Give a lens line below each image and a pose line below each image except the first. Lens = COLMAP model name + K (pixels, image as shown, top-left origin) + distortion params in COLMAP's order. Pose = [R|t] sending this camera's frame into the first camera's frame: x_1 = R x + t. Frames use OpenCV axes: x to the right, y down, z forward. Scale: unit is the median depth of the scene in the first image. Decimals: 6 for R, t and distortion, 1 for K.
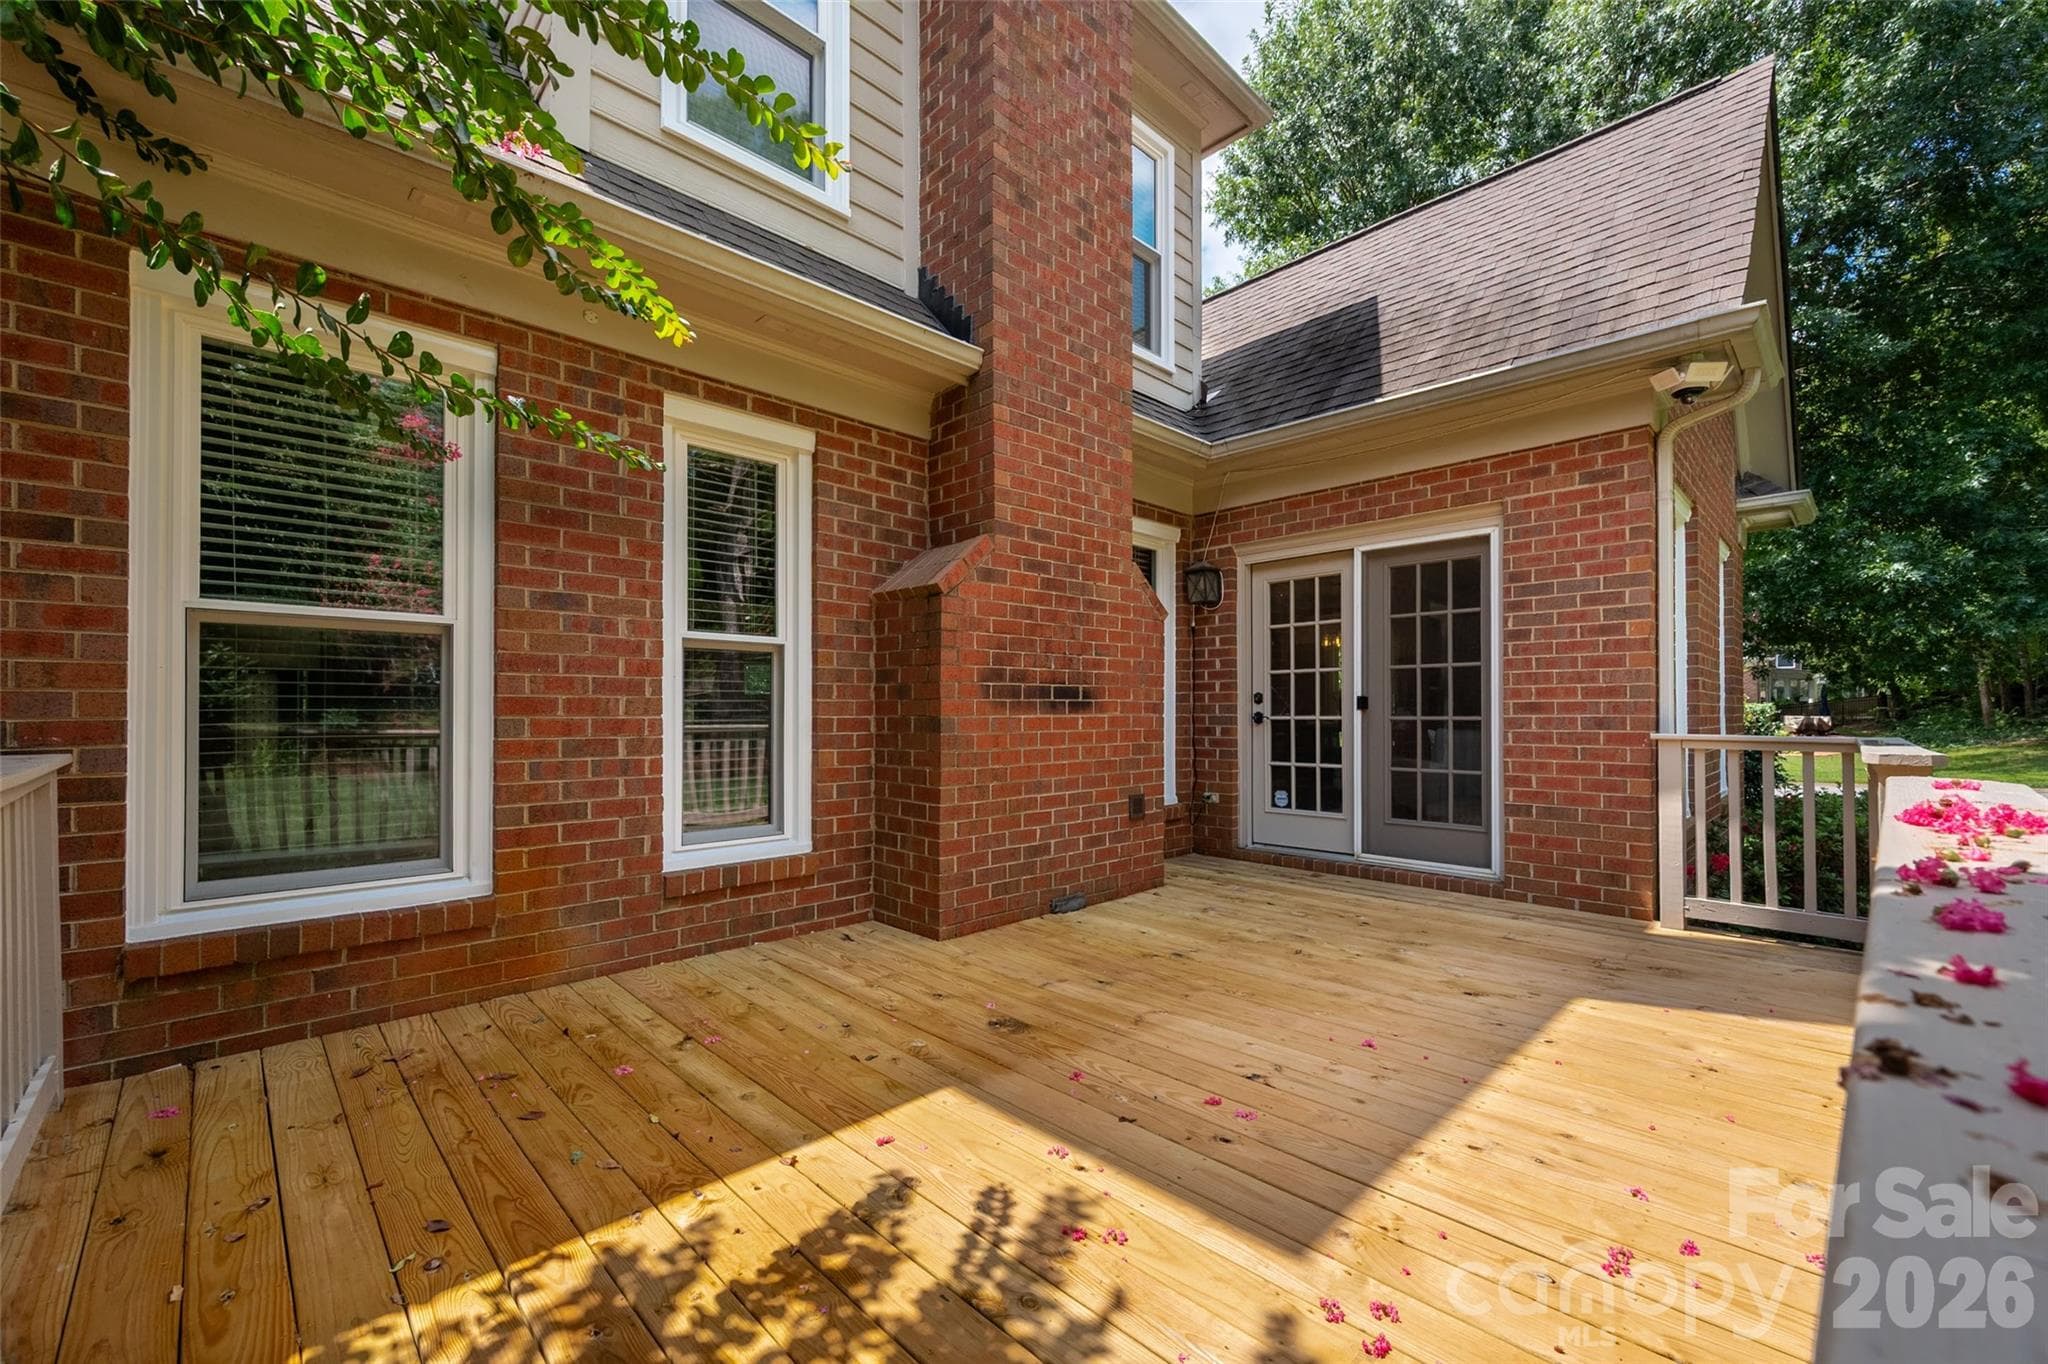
lens RADIAL K [[819.2, 0, 1024.2], [0, 819.2, 704.1], [0, 0, 1]] dist [-0.000189, -0.000040]
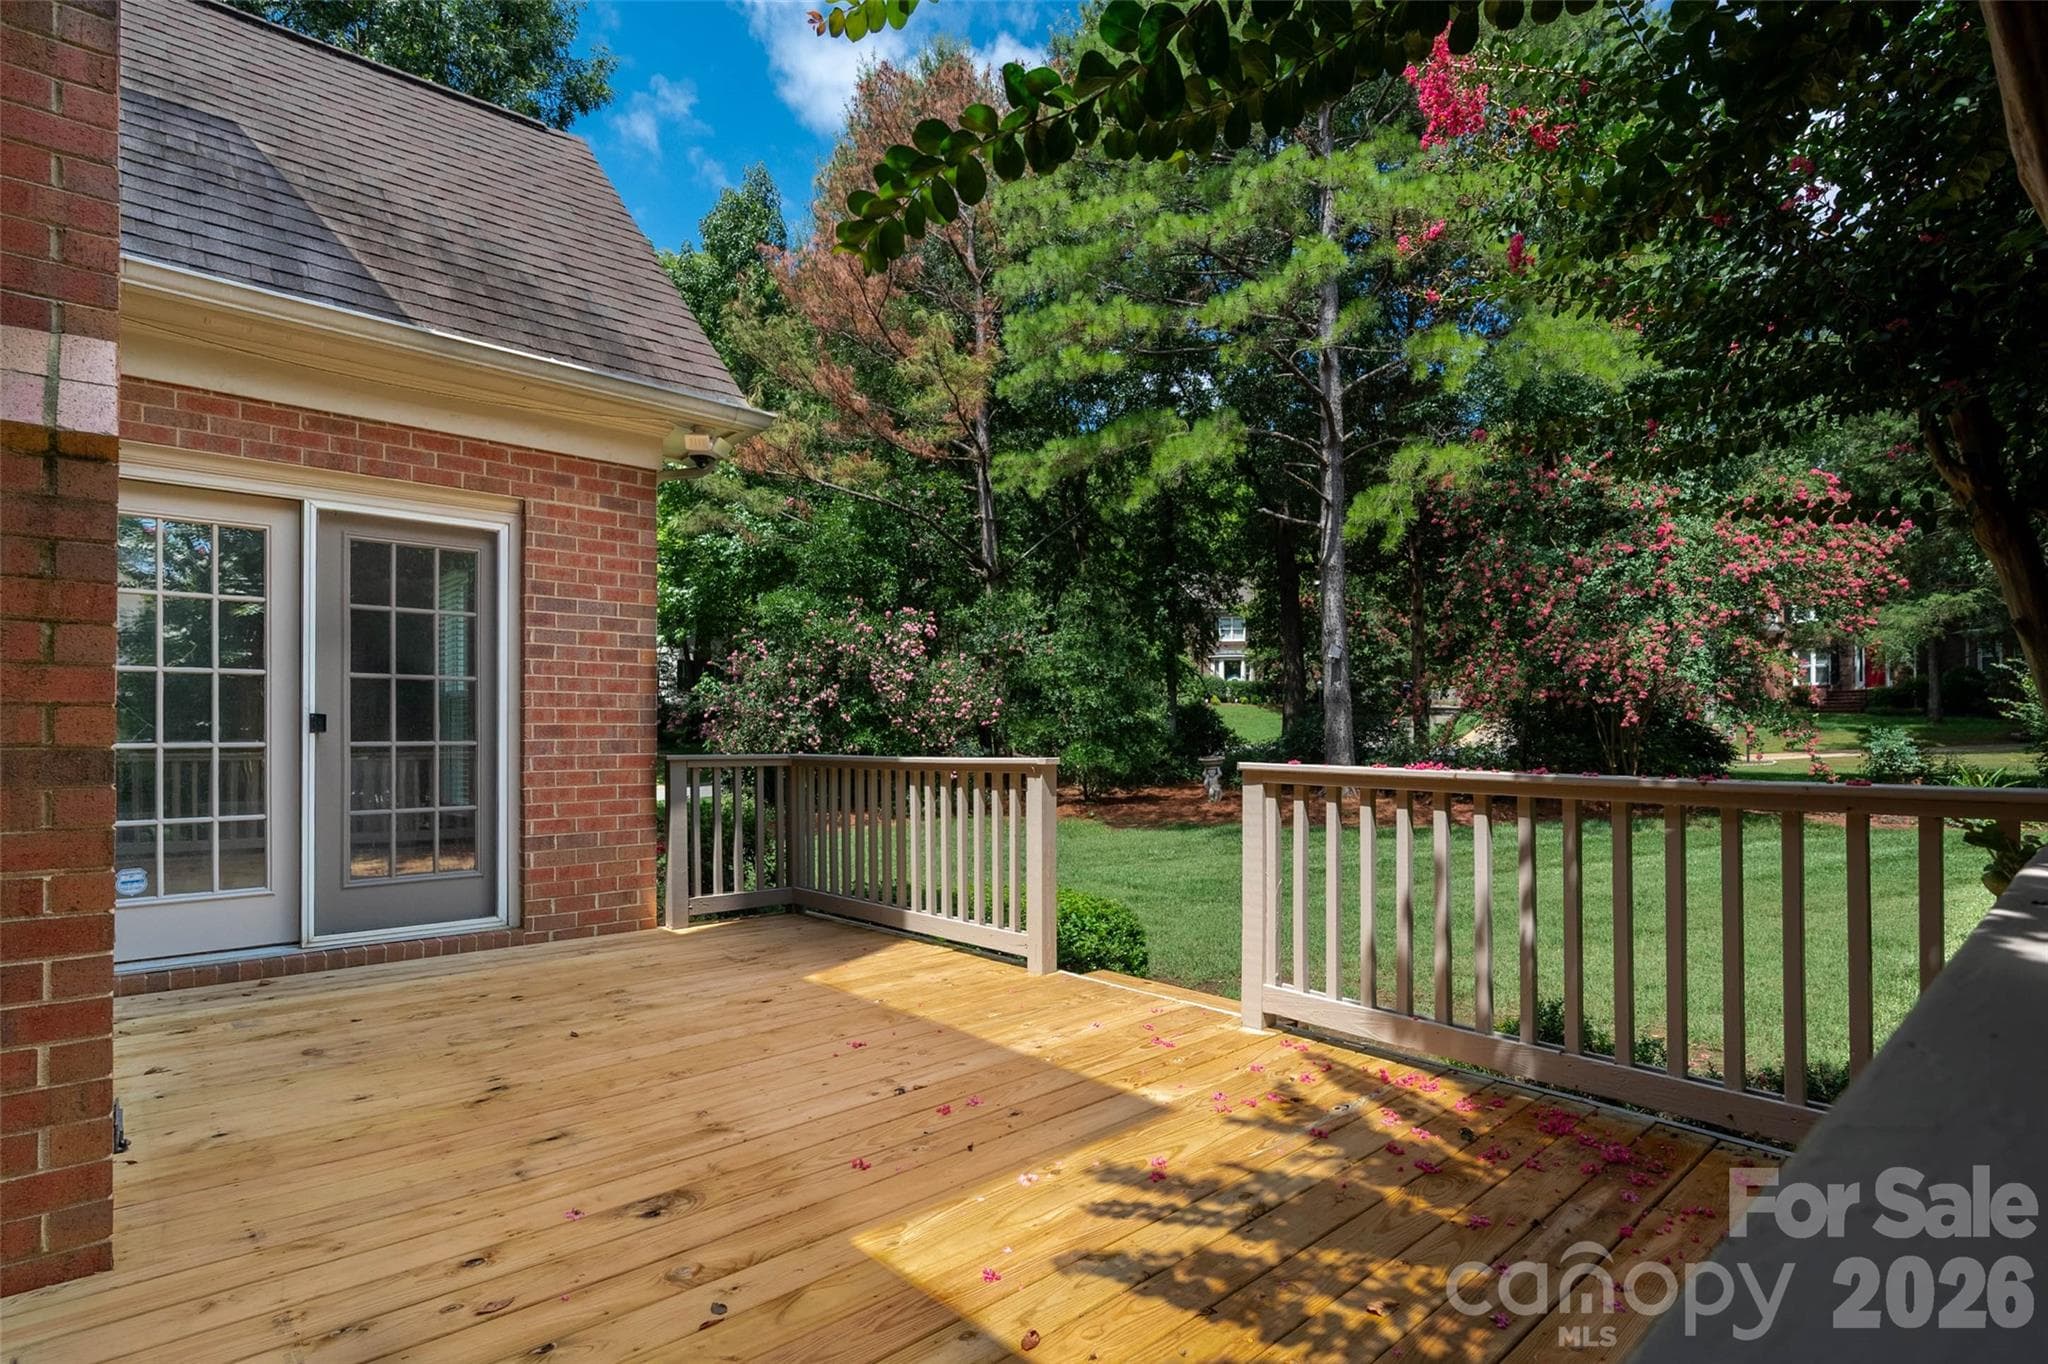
lens RADIAL K [[1035.1, 0, 1020.1], [0, 1035.1, 728.5], [0, 0, 1]] dist [-0.000246, 0.000339]
pose [[0.030508, 0.006800, 0.999511, -0.560373], [-0.009231, 0.999936, -0.006521, 0.004434], [-0.999492, -0.009028, 0.030569, 0.449616]]
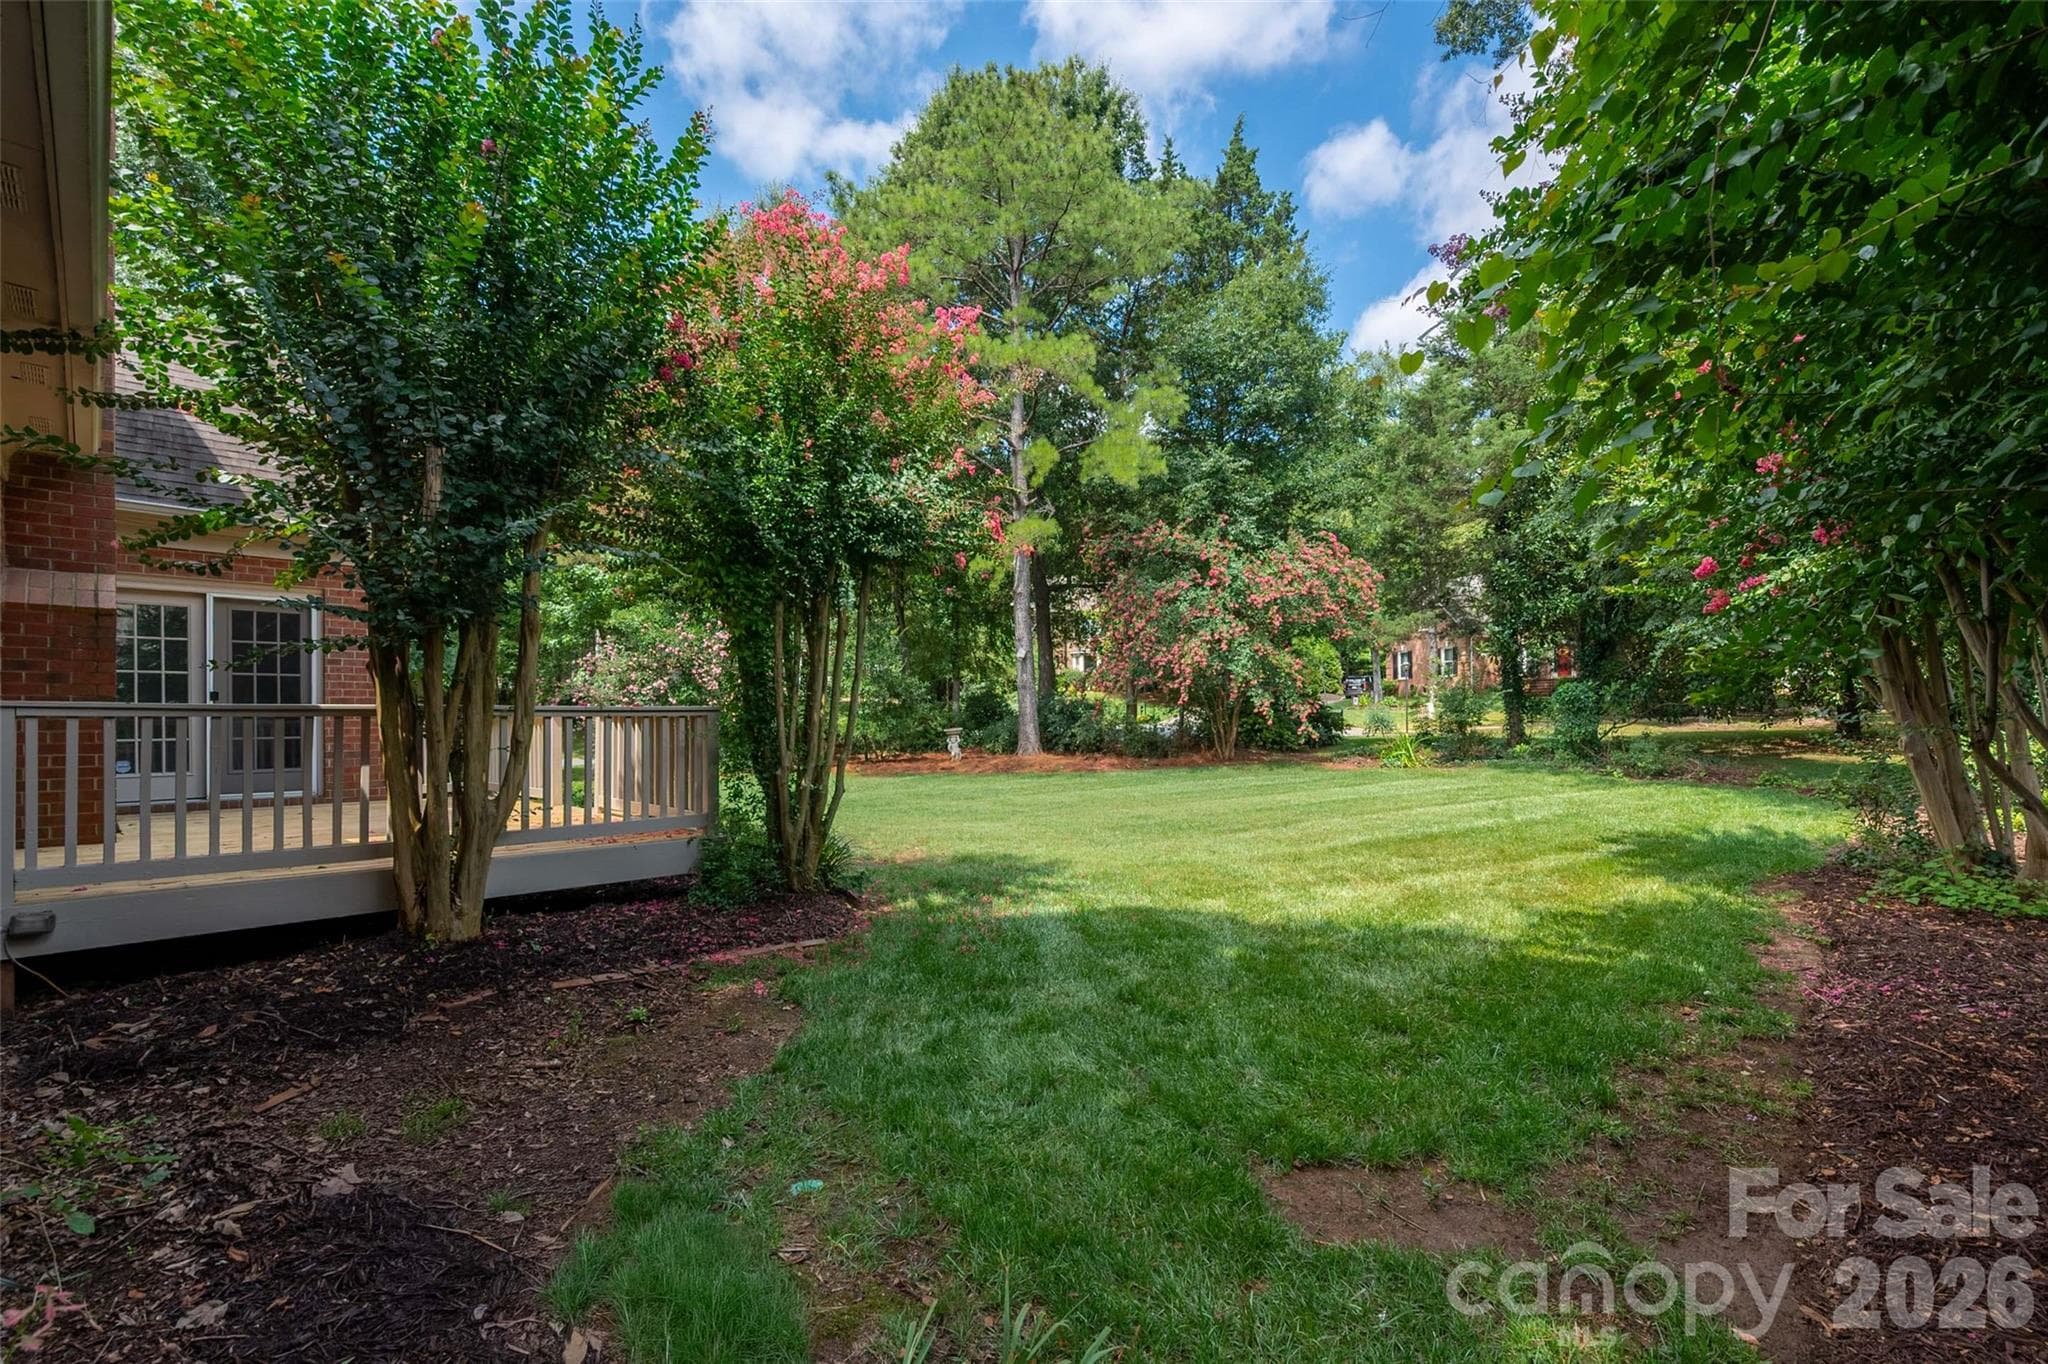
lens RADIAL K [[924.0, 0, 1032.2], [0, 924.0, 717.8], [0, 0, 1]] dist [-0.000176, -0.000114]
pose [[-0.036485, 0.003595, 0.999328, -1.666962], [-0.004332, 0.999984, -0.003756, 0.047294], [-0.999325, -0.004466, -0.036469, -0.566378]]
